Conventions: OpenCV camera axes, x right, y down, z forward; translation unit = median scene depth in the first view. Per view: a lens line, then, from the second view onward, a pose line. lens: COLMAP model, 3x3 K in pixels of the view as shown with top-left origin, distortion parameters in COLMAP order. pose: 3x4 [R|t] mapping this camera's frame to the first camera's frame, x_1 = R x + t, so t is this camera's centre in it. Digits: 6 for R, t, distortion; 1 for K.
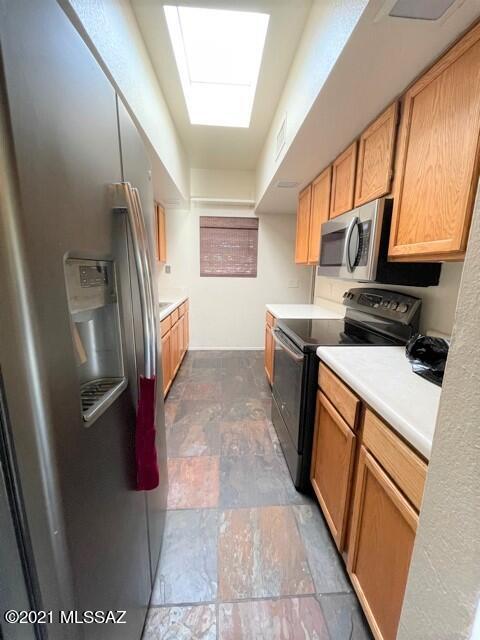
lens RADIAL K [[256.3, 0, 239.8], [0, 256.3, 318.7], [0, 0, 1]] dist [0.003393, -0.000034]
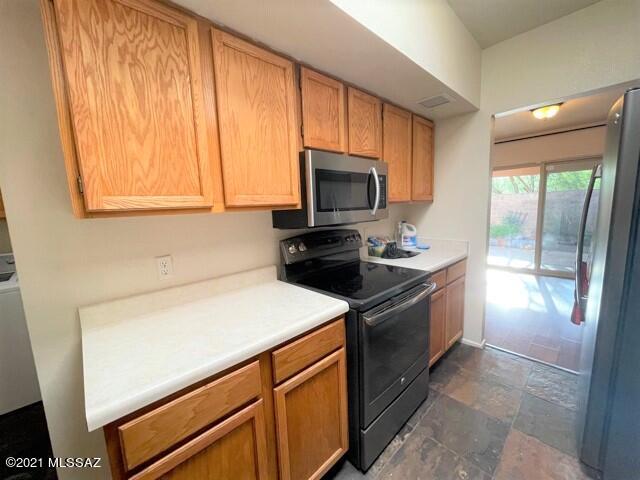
lens RADIAL K [[256.3, 0, 319.2], [0, 256.3, 240.0], [0, 0, 1]] dist [0.003393, -0.000034]
pose [[-0.633835, -0.095467, 0.767554, -0.270340], [0.175073, 0.948891, 0.262595, -0.367781], [-0.753394, 0.300820, -0.584727, 1.669367]]
